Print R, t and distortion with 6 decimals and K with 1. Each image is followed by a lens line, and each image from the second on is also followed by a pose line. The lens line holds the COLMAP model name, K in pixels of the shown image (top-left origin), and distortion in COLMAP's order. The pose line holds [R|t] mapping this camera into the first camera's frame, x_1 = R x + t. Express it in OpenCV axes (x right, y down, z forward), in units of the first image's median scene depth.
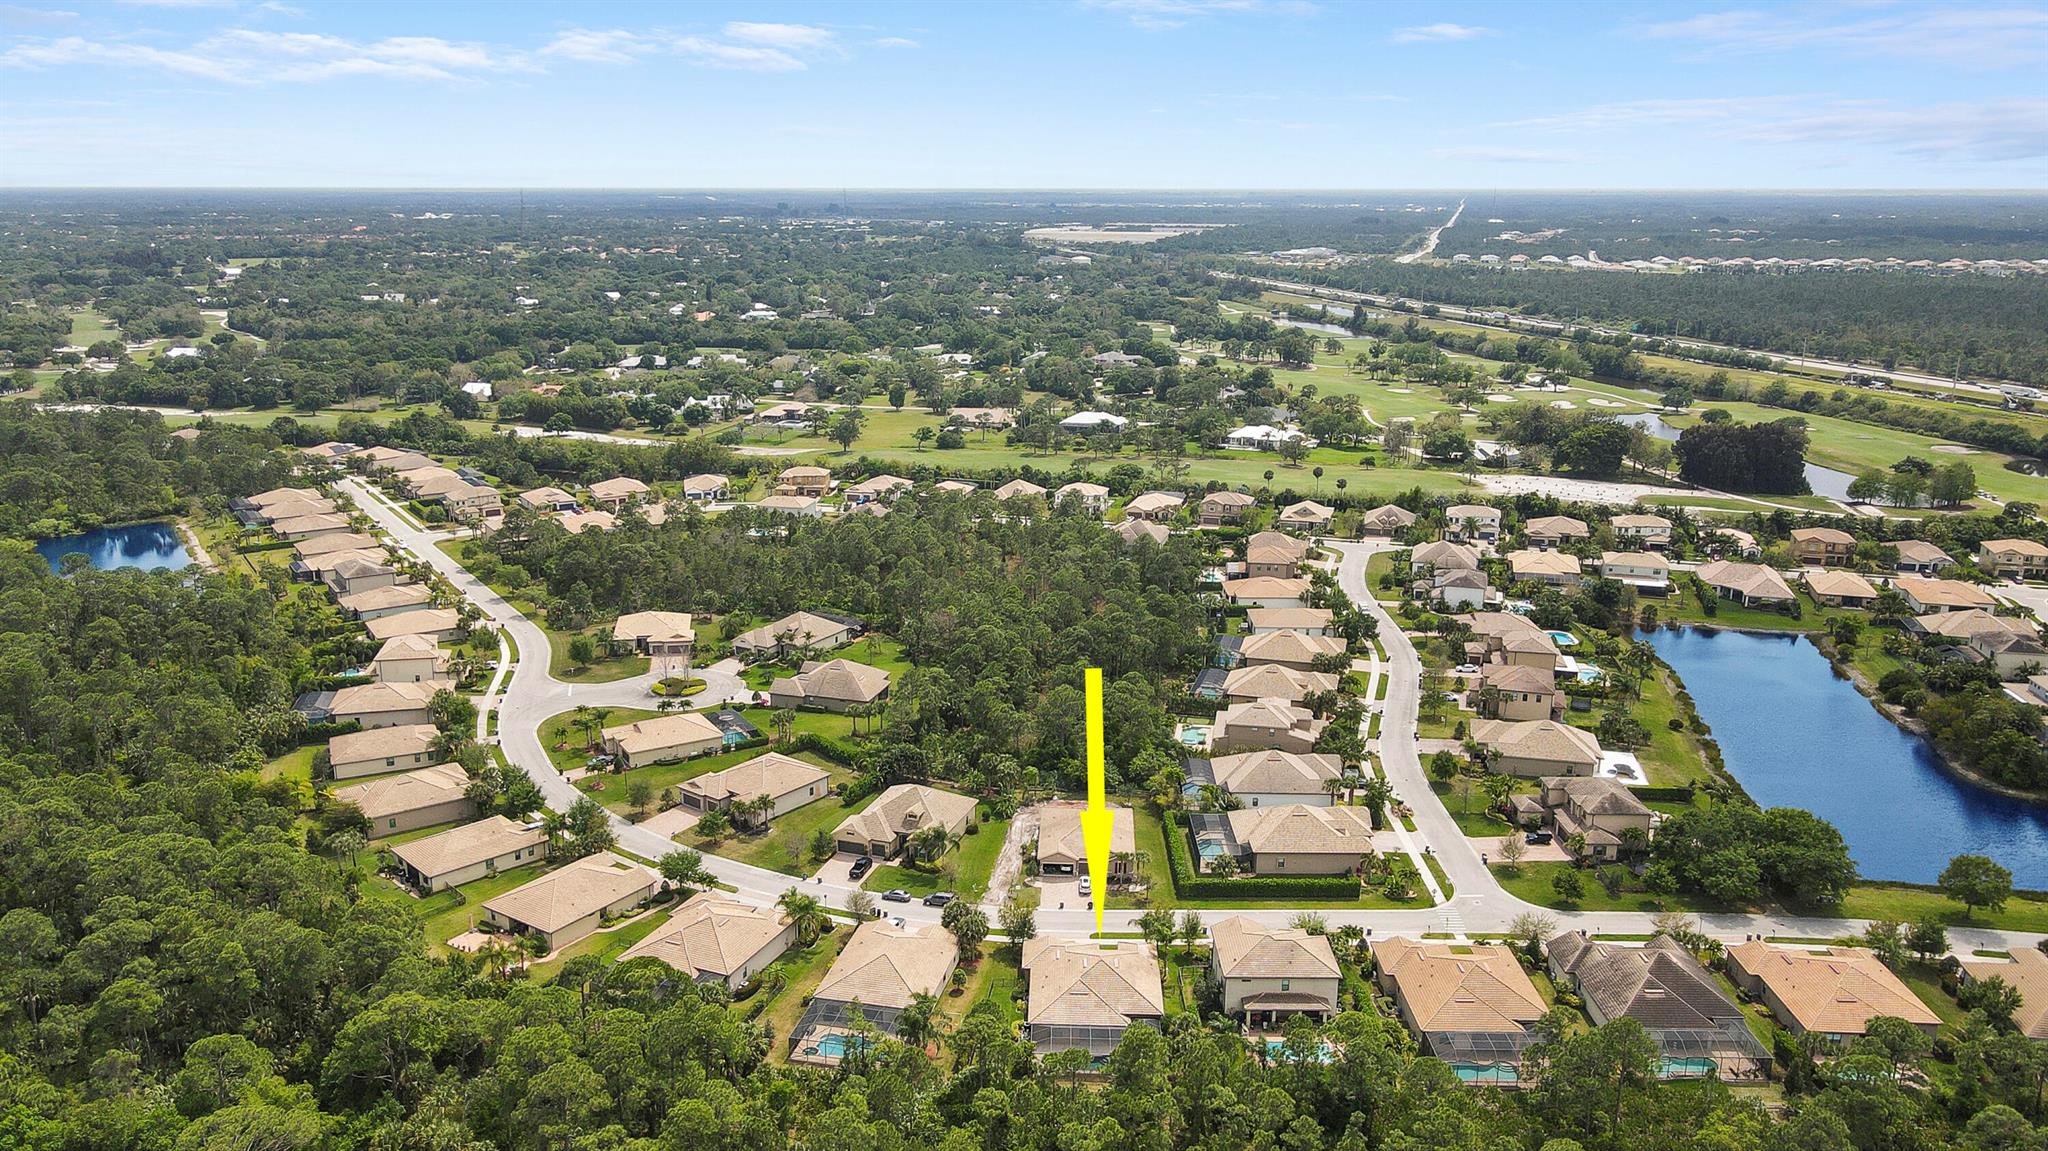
lens RADIAL K [[1482.7, 0, 1025.0], [0, 1482.7, 571.8], [0, 0, 1]] dist [-0.004252, -0.000045]
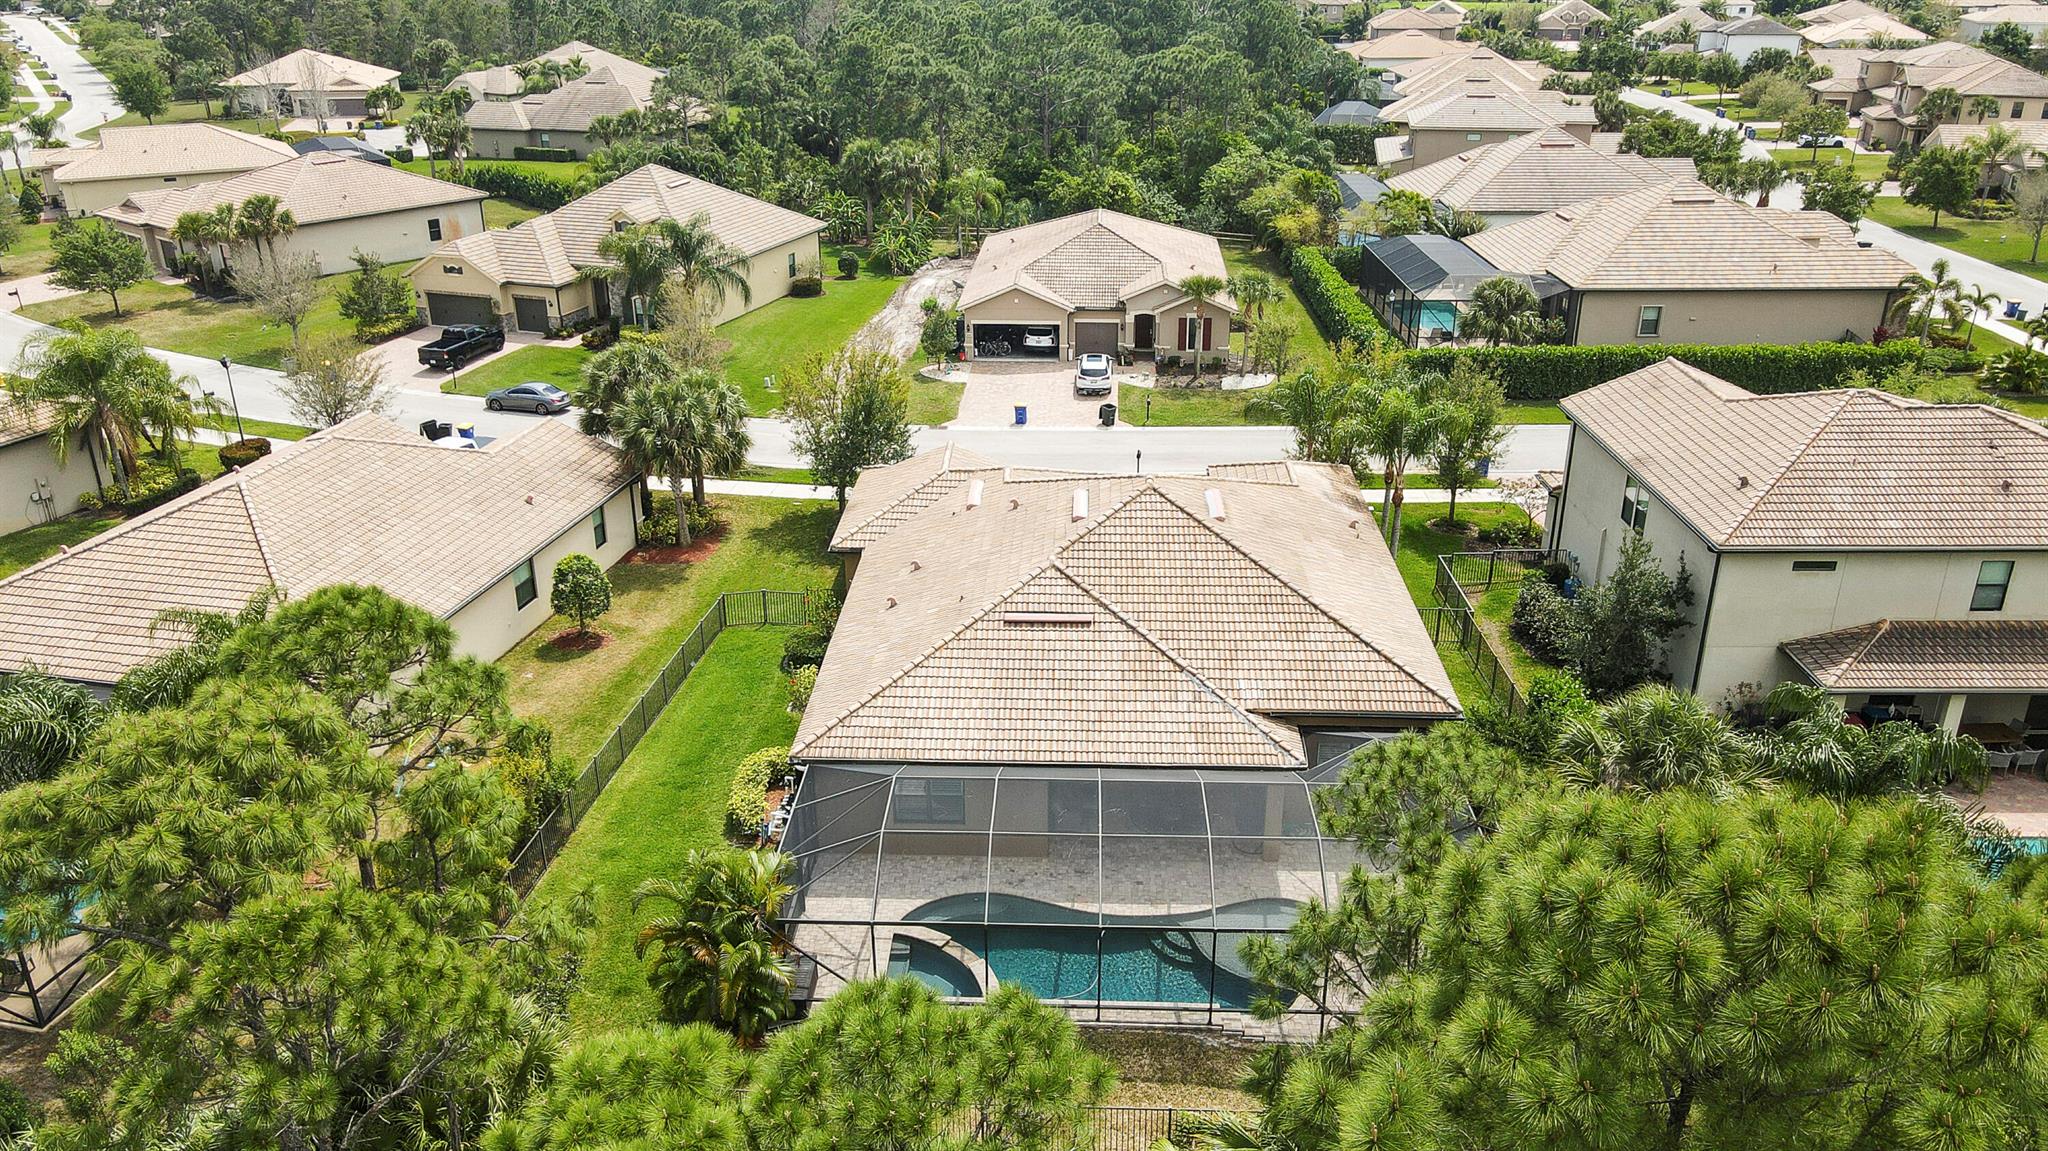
lens RADIAL K [[1482.7, 0, 1025.6], [0, 1482.7, 573.8], [0, 0, 1]] dist [-0.004252, -0.000045]
pose [[0.999815, -0.009287, -0.016839, 0.033703], [0.011910, 0.986546, 0.163052, 0.223651], [0.015098, -0.163222, 0.986474, 0.728125]]
